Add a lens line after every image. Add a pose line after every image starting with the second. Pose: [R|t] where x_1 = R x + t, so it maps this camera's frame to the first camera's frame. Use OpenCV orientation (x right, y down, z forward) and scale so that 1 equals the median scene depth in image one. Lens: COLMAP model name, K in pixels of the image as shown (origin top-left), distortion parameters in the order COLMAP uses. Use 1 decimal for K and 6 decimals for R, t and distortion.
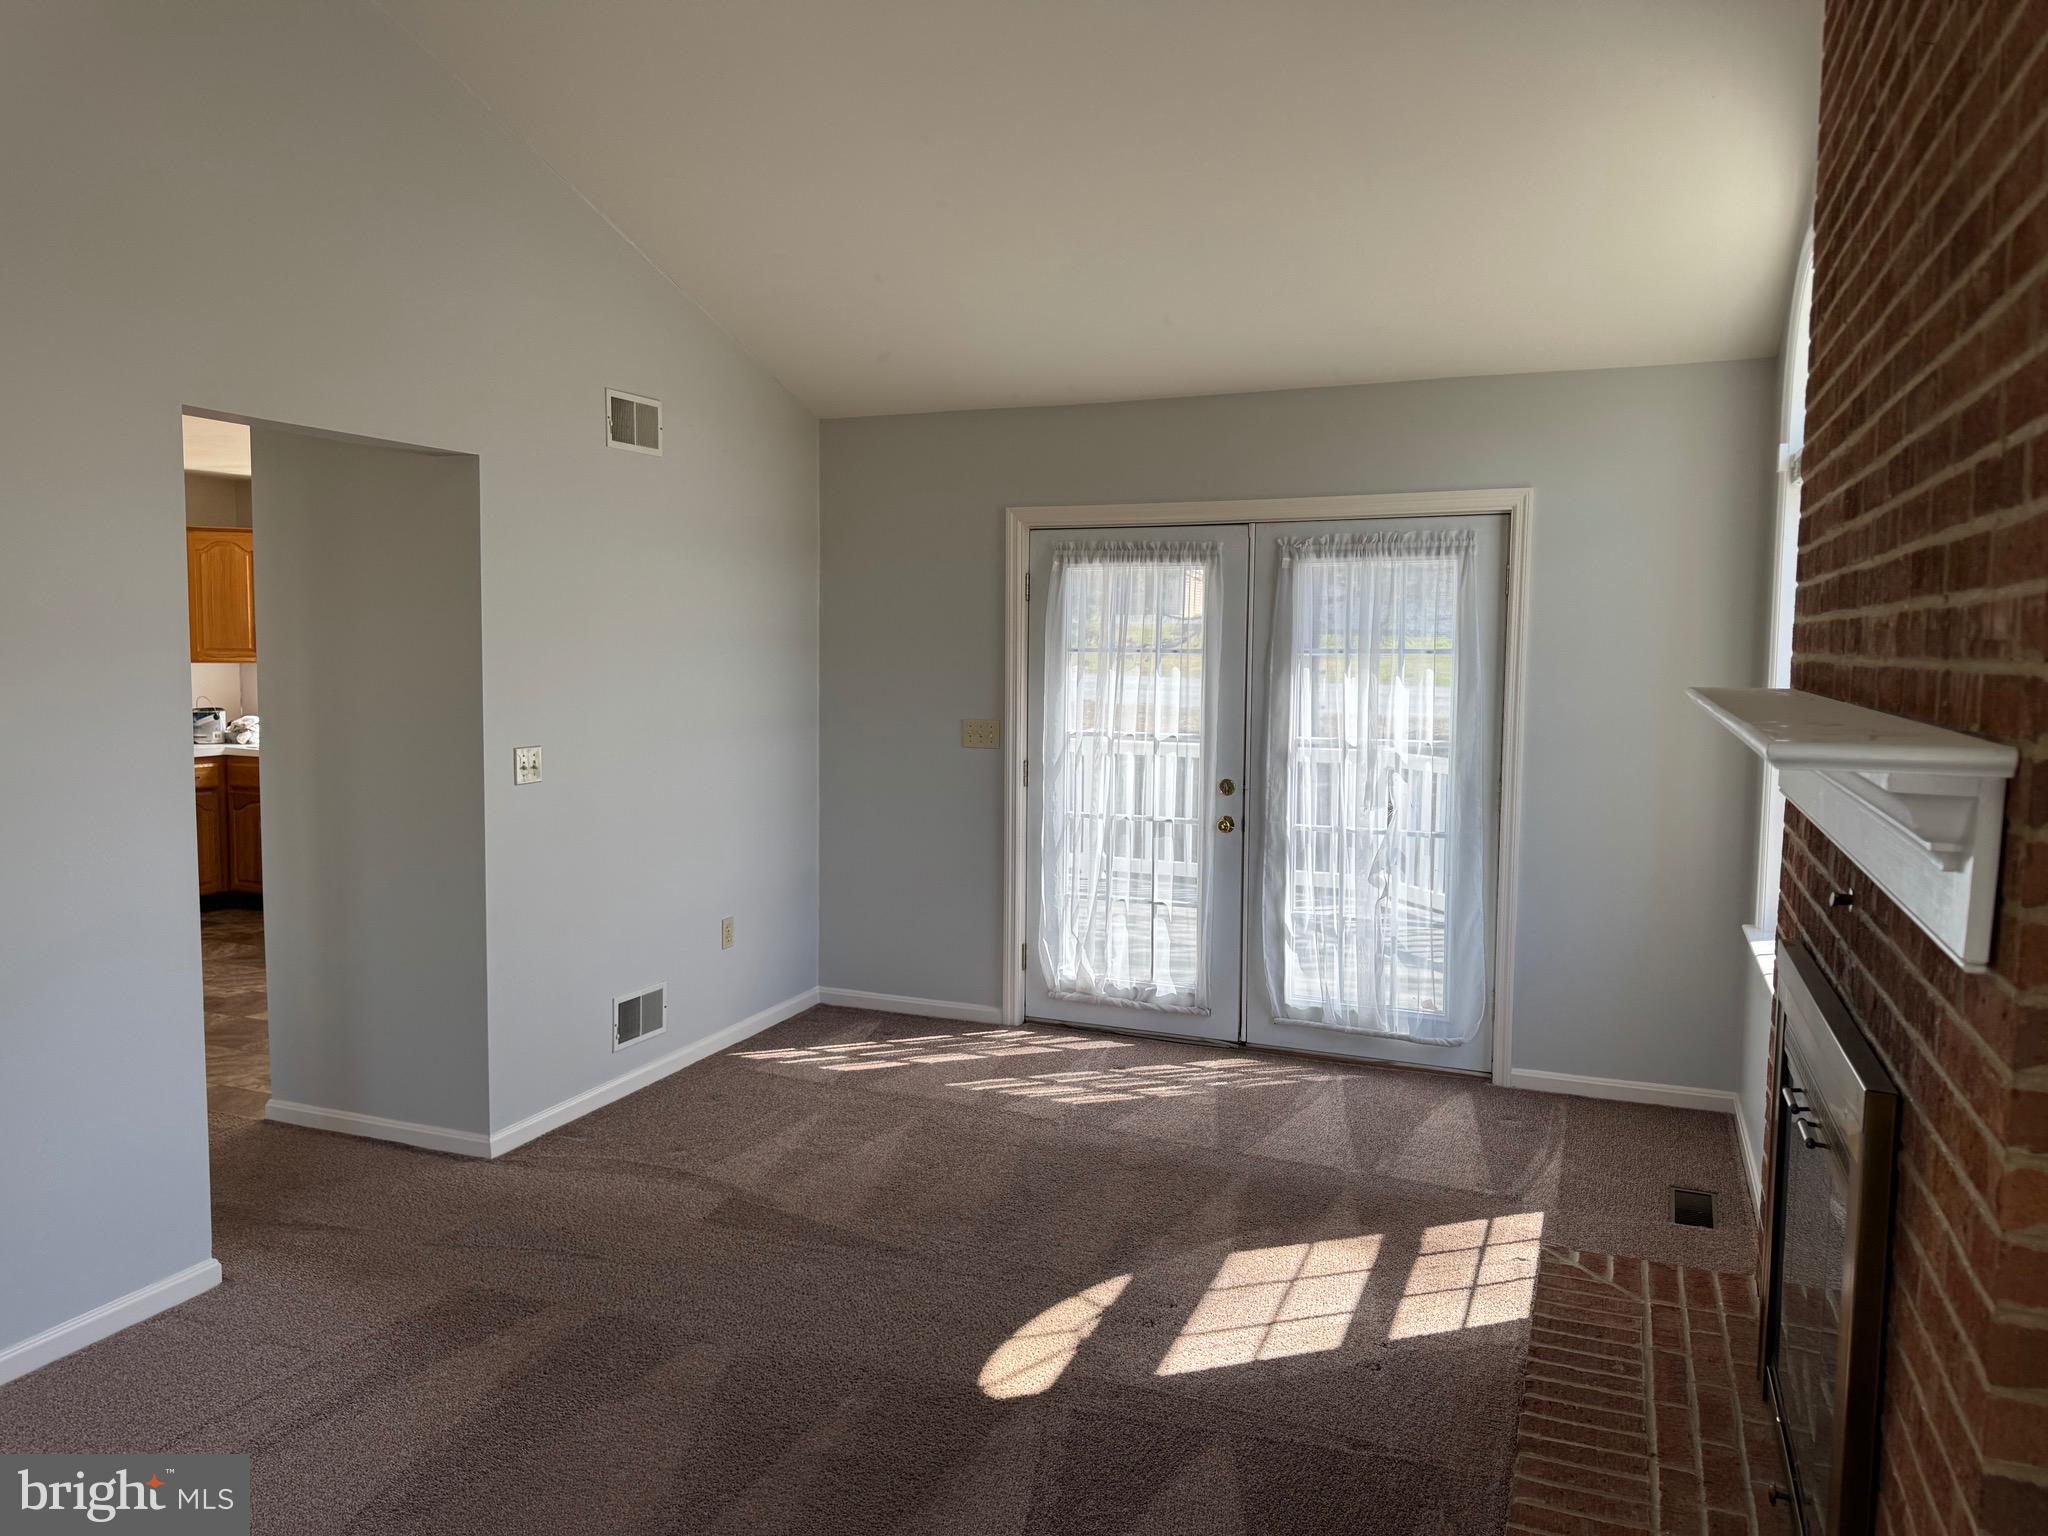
lens RADIAL K [[1432.9, 0, 1023.7], [0, 1432.9, 766.2], [0, 0, 1]] dist [0.004286, 0.004029]
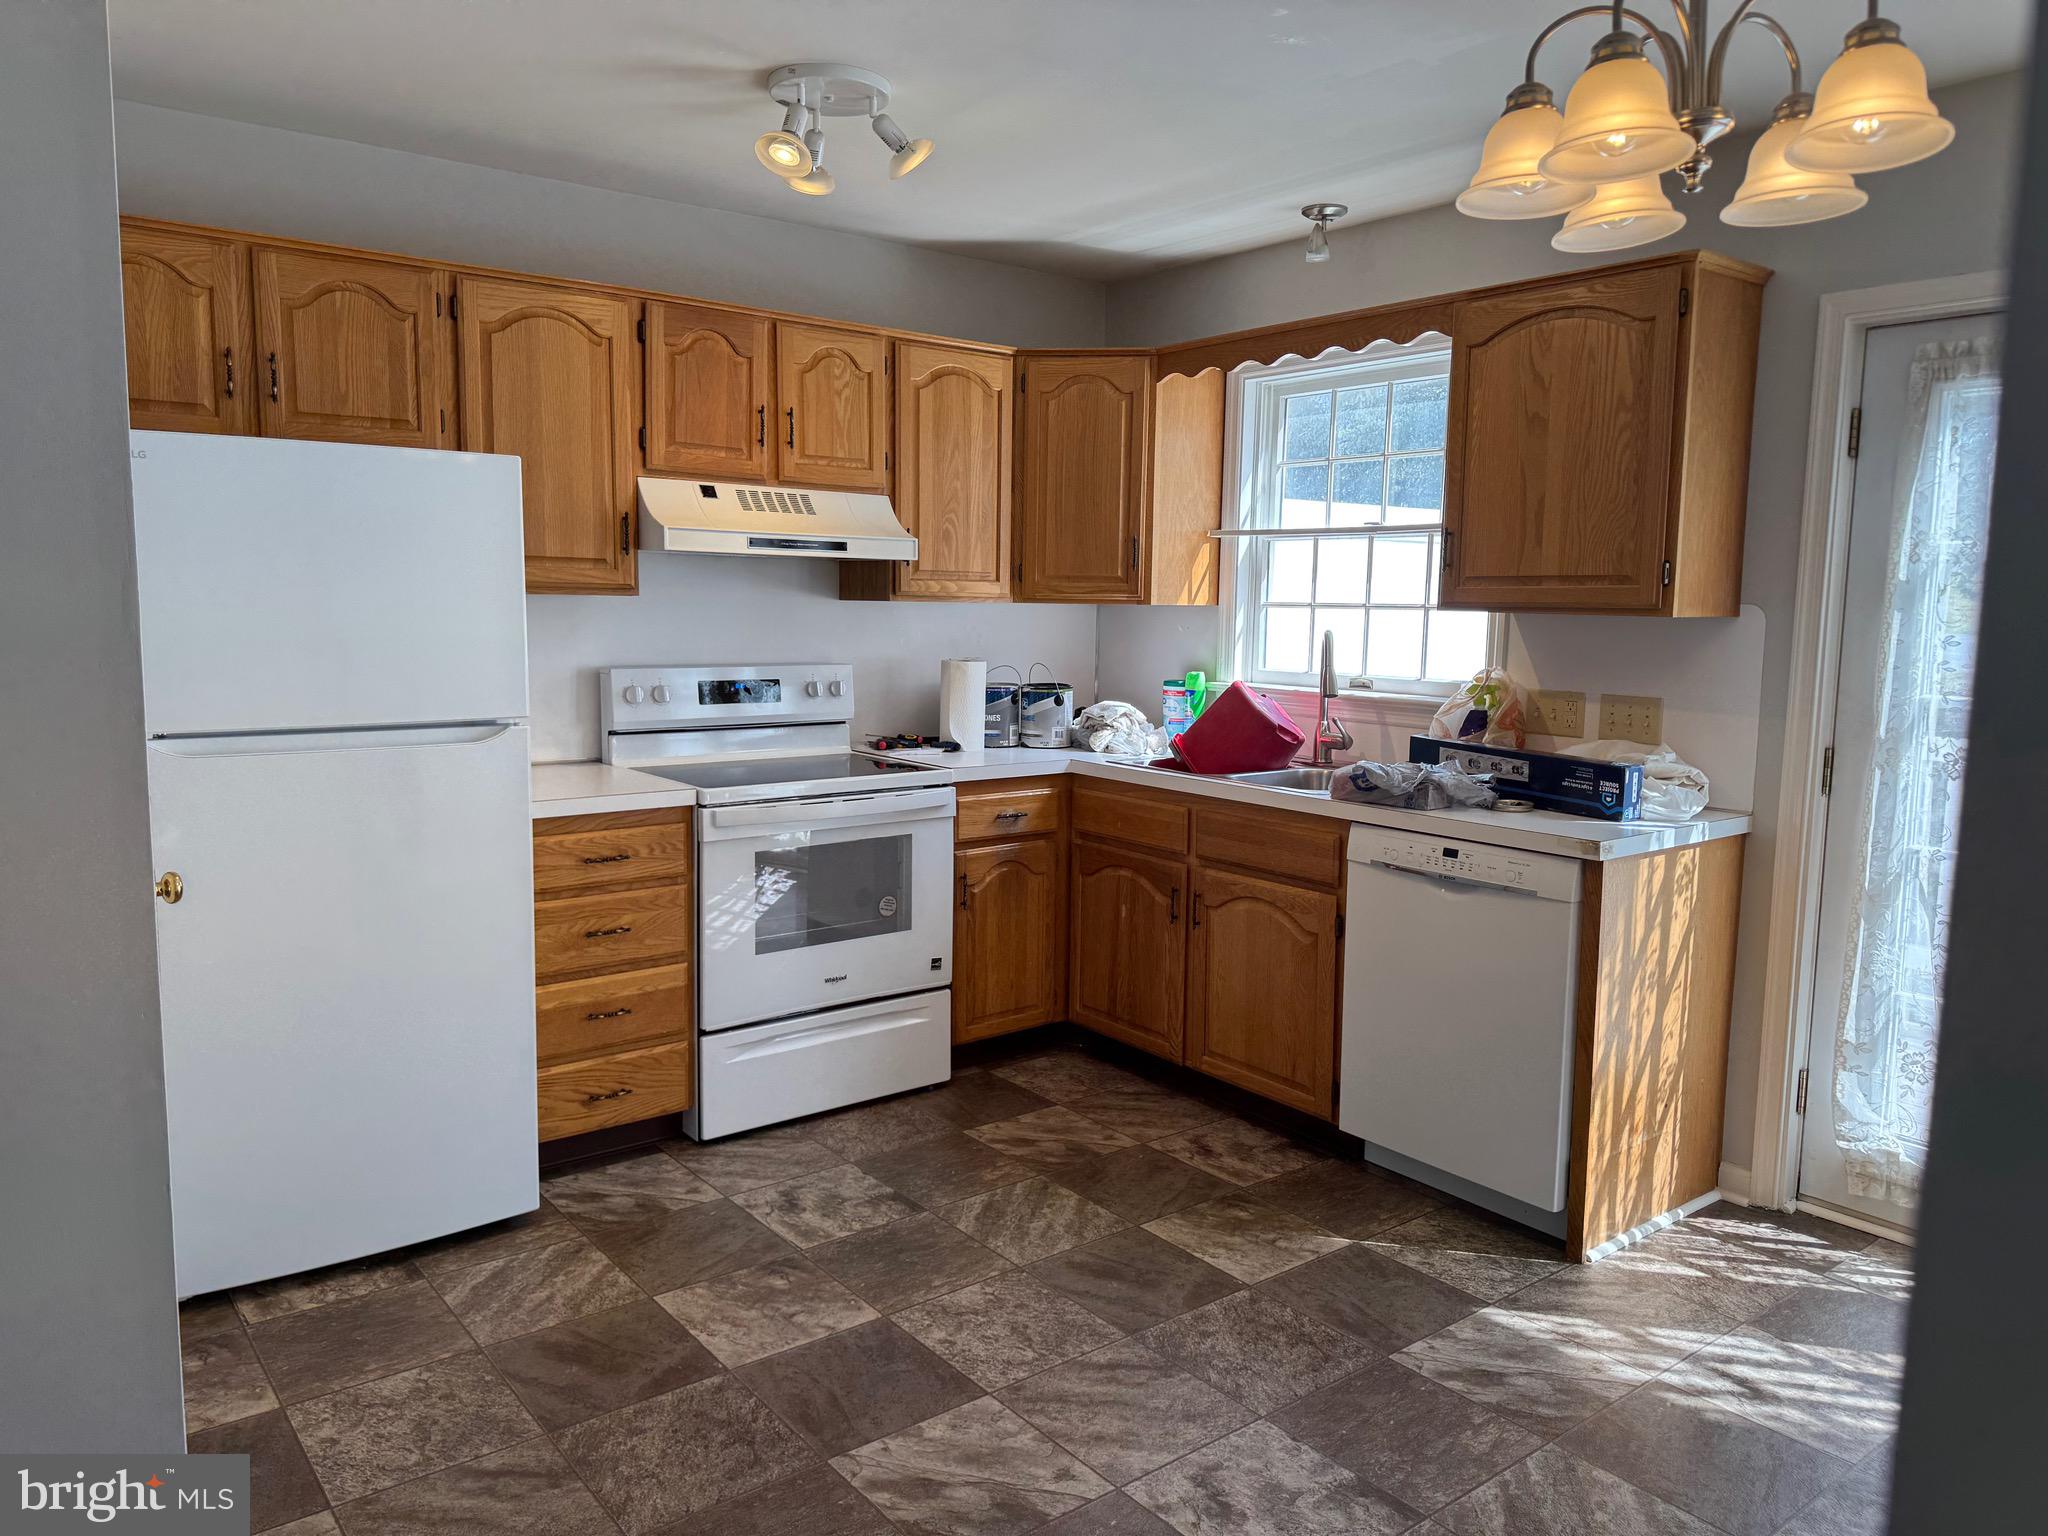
lens RADIAL K [[1432.9, 0, 1026.6], [0, 1432.9, 766.5], [0, 0, 1]] dist [0.004286, 0.004029]
pose [[0.865524, 0.062503, -0.496952, -0.297950], [-0.043743, 0.997825, 0.049314, -0.035689], [0.498954, -0.020944, 0.866375, 0.516449]]
